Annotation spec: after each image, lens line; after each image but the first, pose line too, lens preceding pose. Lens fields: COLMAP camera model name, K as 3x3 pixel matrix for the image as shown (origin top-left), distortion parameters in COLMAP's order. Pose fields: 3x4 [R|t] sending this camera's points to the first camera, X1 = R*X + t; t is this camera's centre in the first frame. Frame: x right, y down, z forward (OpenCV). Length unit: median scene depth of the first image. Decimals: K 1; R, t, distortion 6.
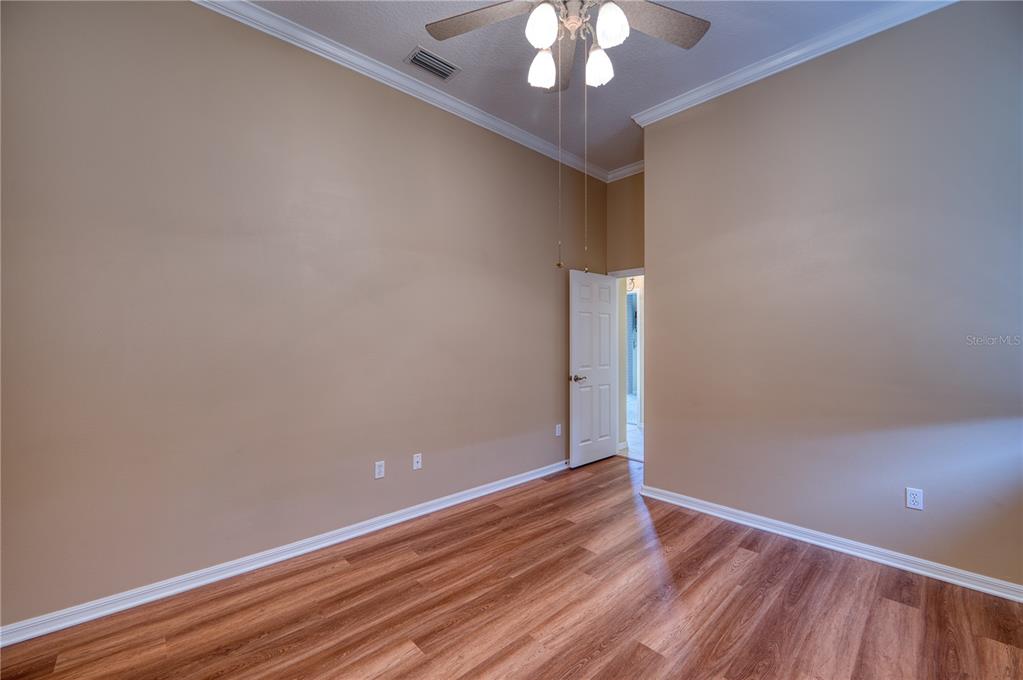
lens RADIAL K [[415.2, 0, 511.5], [0, 415.2, 341.9], [0, 0, 1]] dist [-0.020871, -0.000932]
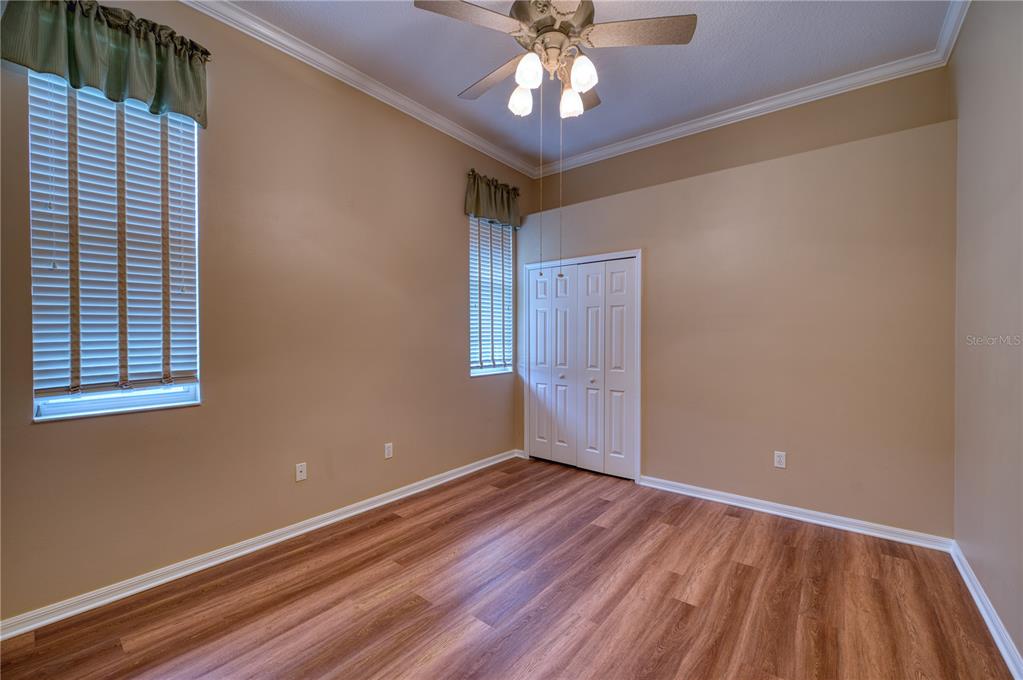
lens RADIAL K [[415.2, 0, 511.5], [0, 415.2, 341.9], [0, 0, 1]] dist [-0.020871, -0.000932]
pose [[-0.988374, 0.004333, -0.151982, 0.409521], [0.001532, 0.999827, 0.018538, -0.007858], [0.152036, 0.018090, -0.988209, 1.980660]]
